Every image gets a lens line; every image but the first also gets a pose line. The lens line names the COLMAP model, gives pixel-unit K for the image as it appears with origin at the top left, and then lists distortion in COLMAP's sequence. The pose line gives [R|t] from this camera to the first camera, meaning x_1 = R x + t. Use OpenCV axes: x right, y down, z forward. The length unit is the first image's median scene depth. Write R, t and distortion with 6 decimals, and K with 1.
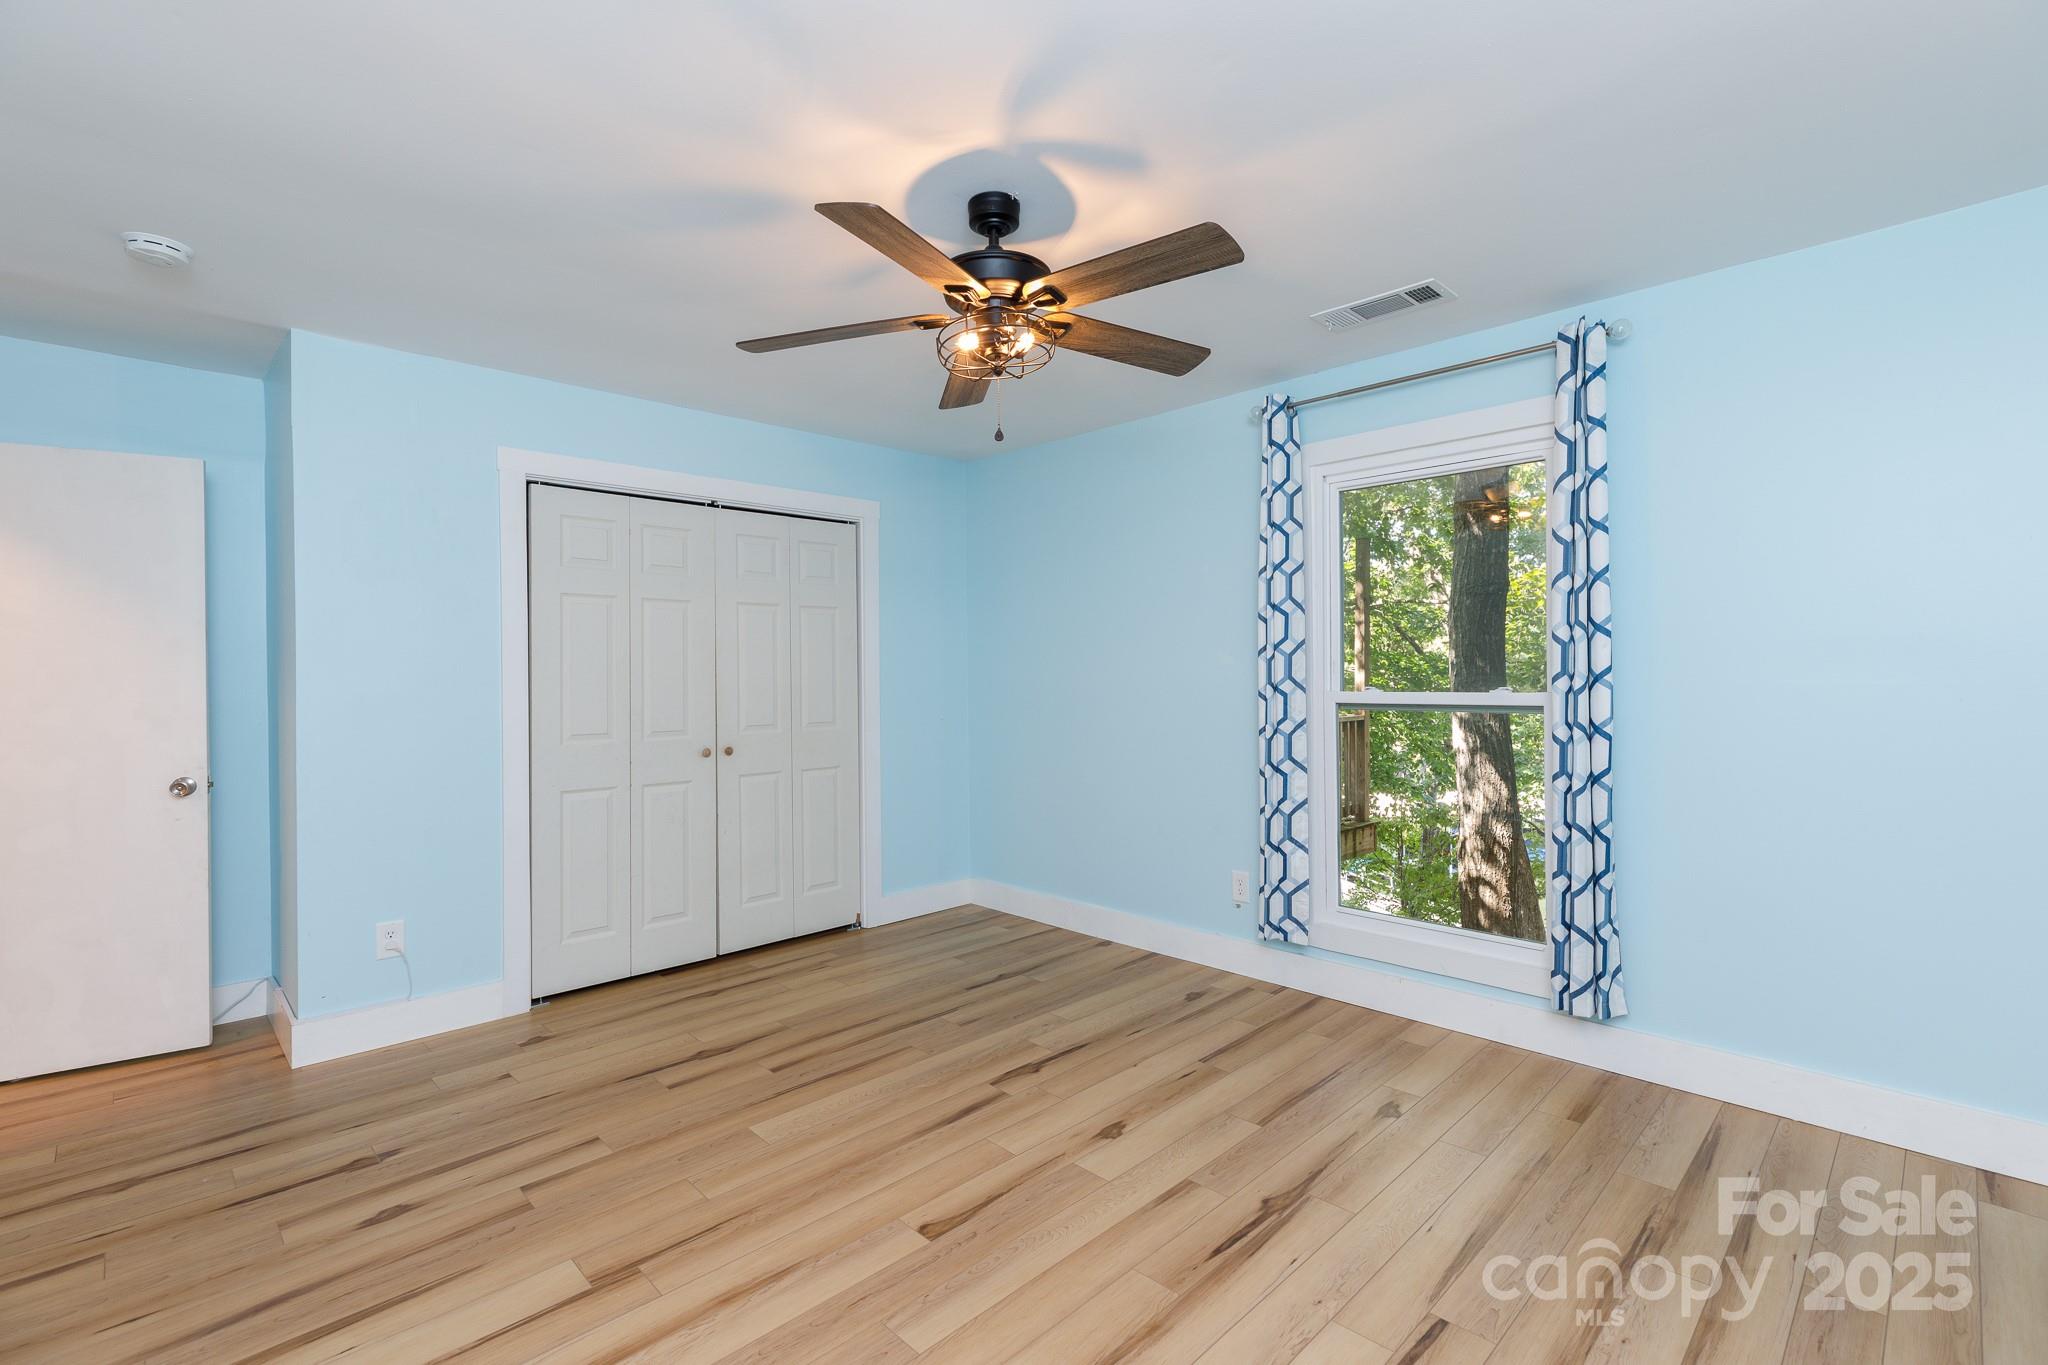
lens RADIAL K [[918.9, 0, 1020.6], [0, 918.9, 672.6], [0, 0, 1]] dist [0.004278, 0.000820]
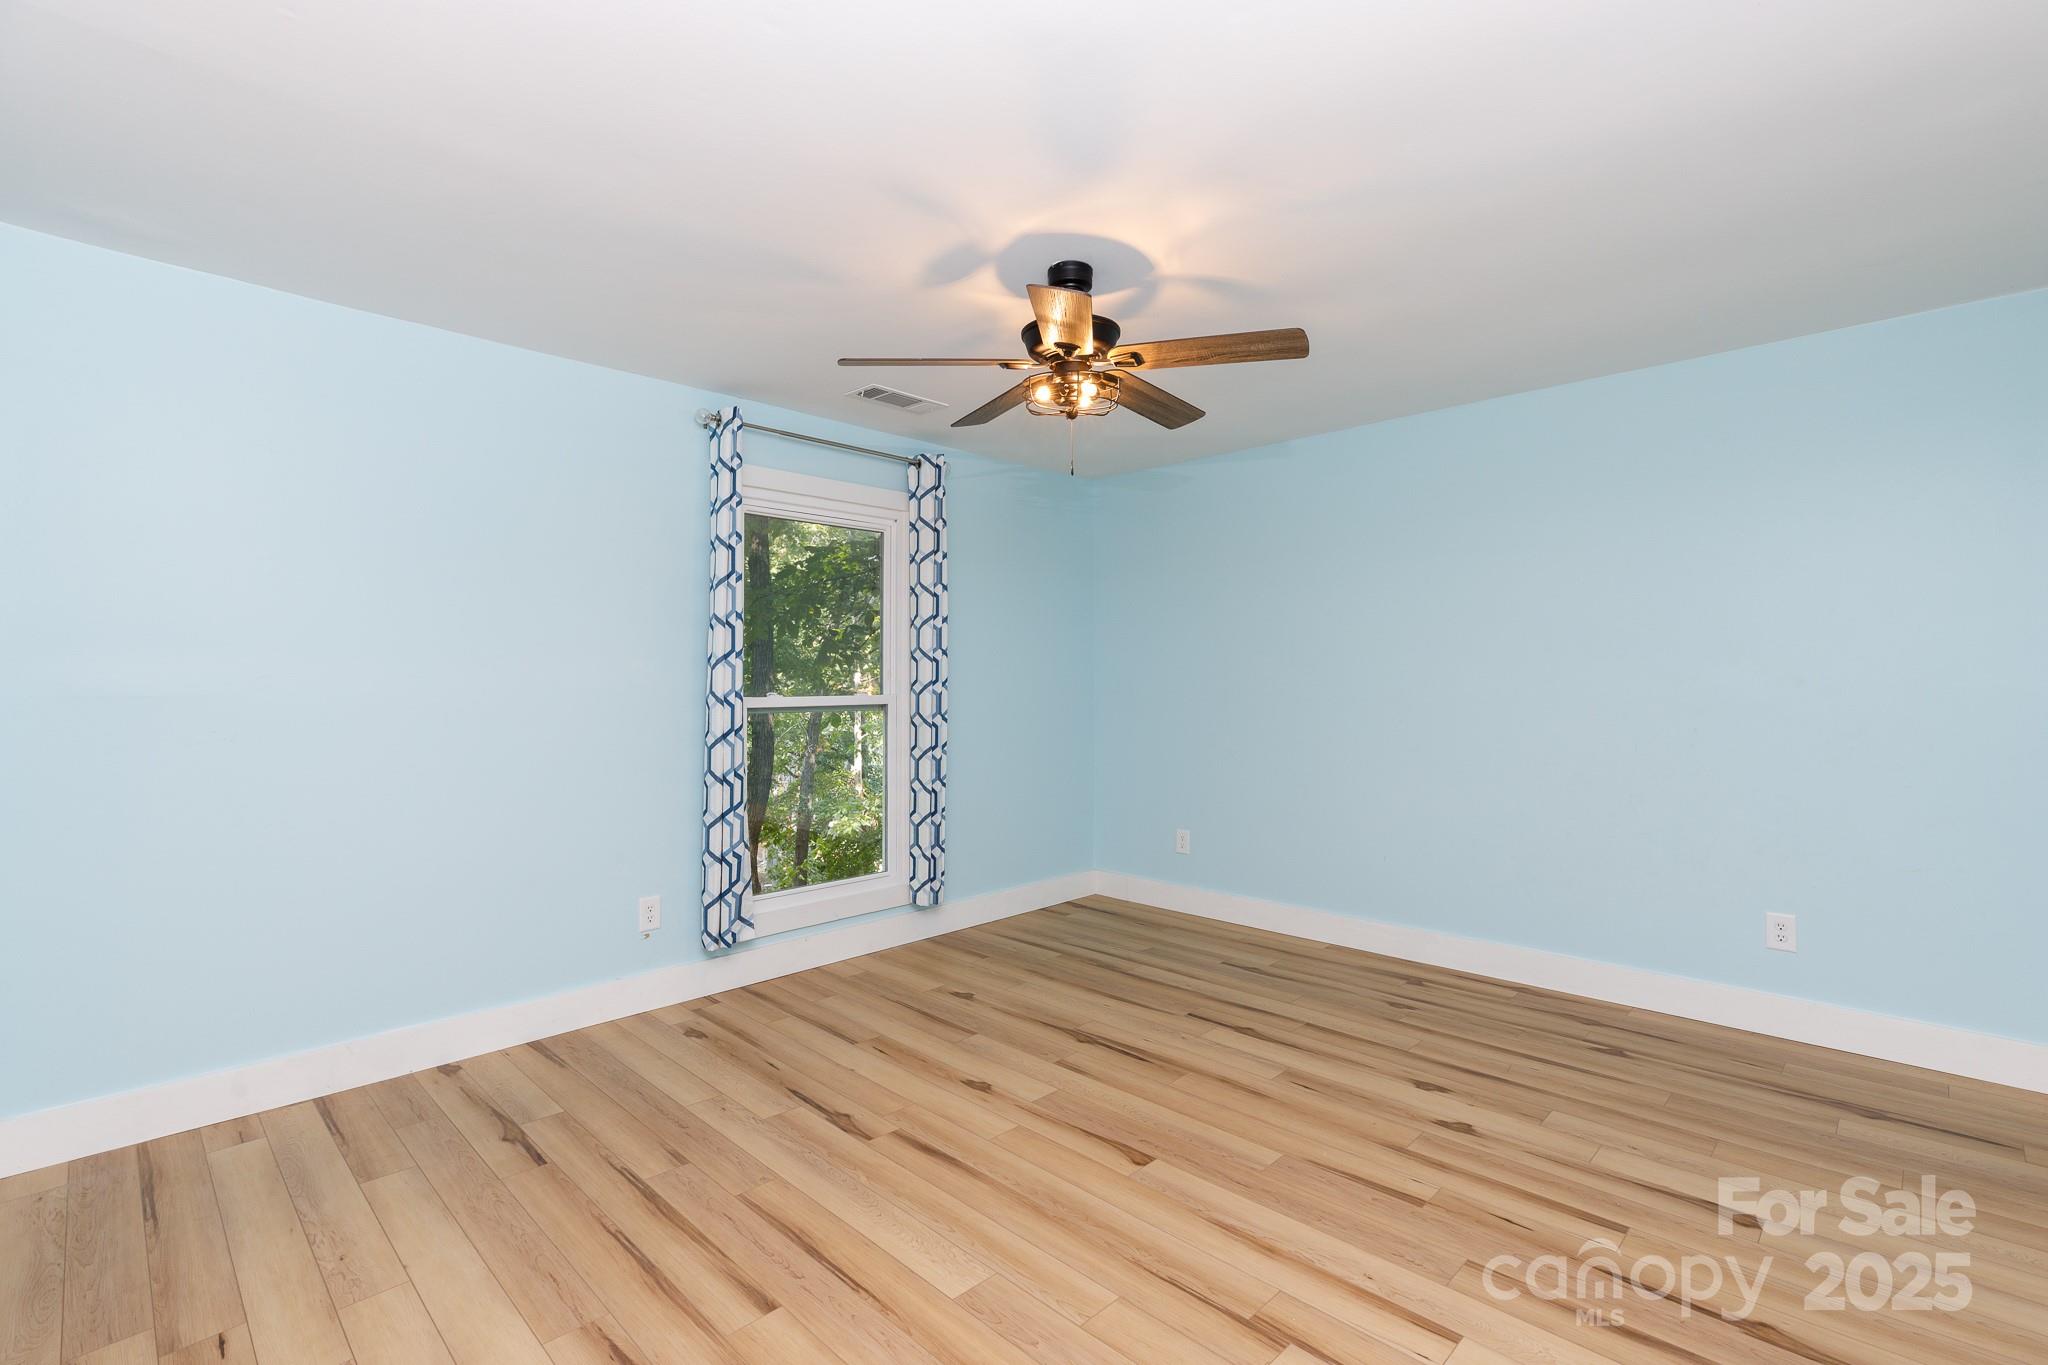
lens RADIAL K [[918.9, 0, 1045.5], [0, 918.9, 655.2], [0, 0, 1]] dist [0.004278, 0.000820]
pose [[-0.026176, 0.035555, 0.999025, -0.796583], [0.002327, 0.999367, -0.035506, 0.011160], [-0.999655, 0.001396, -0.026242, 0.724601]]
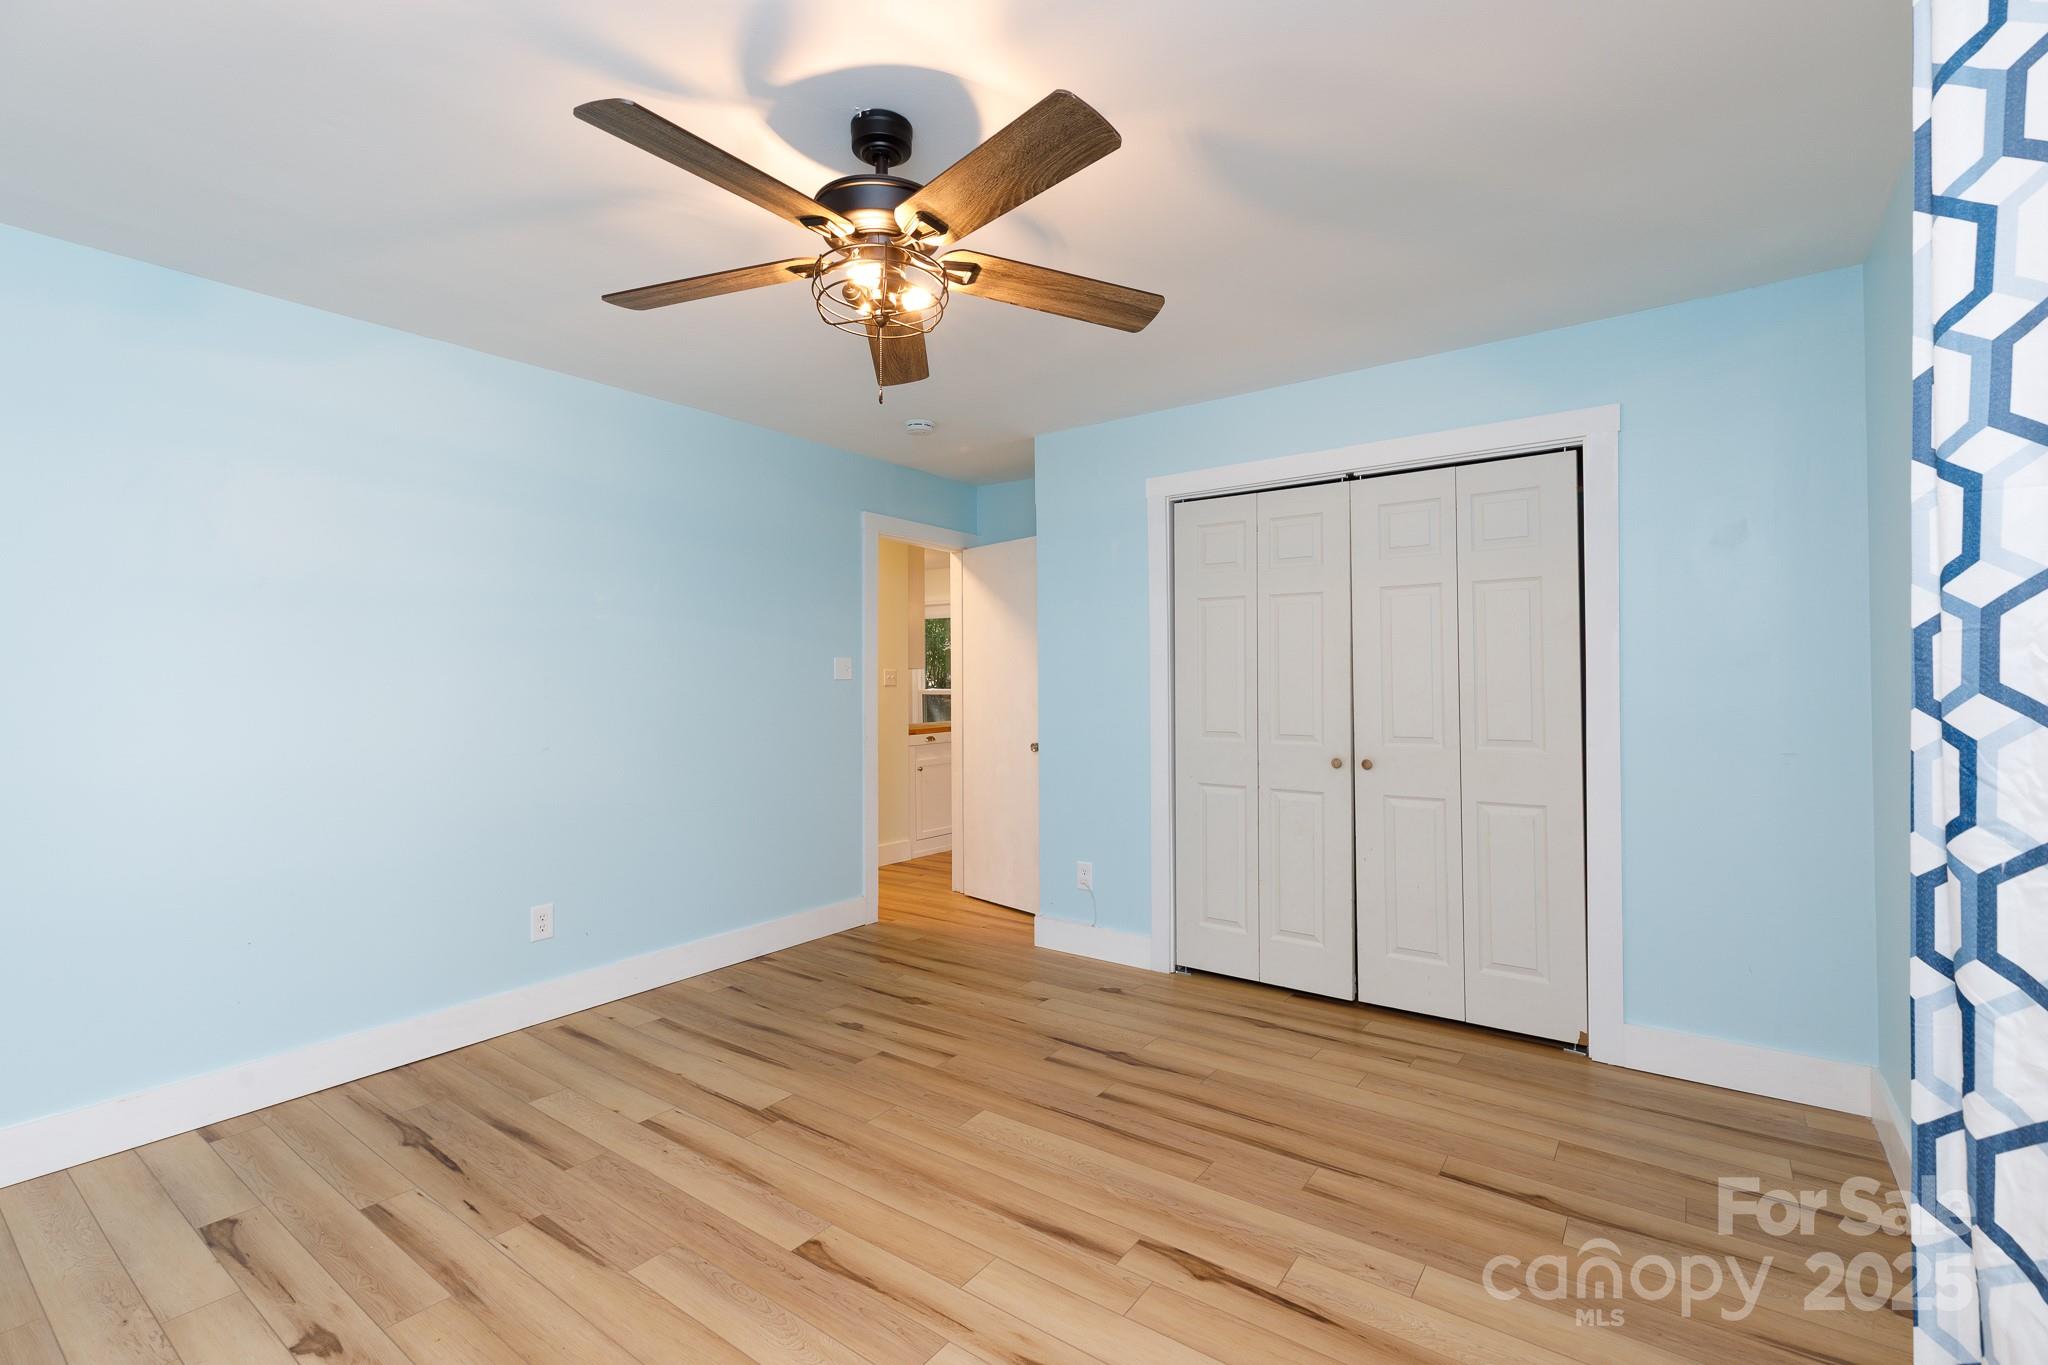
lens RADIAL K [[918.9, 0, 1029.2], [0, 918.9, 670.5], [0, 0, 1]] dist [0.004278, 0.000820]
pose [[0.159612, -0.002735, -0.987176, 0.569869], [0.006154, 0.999979, -0.001776, -0.001535], [0.987161, -0.005792, 0.159625, 0.679373]]
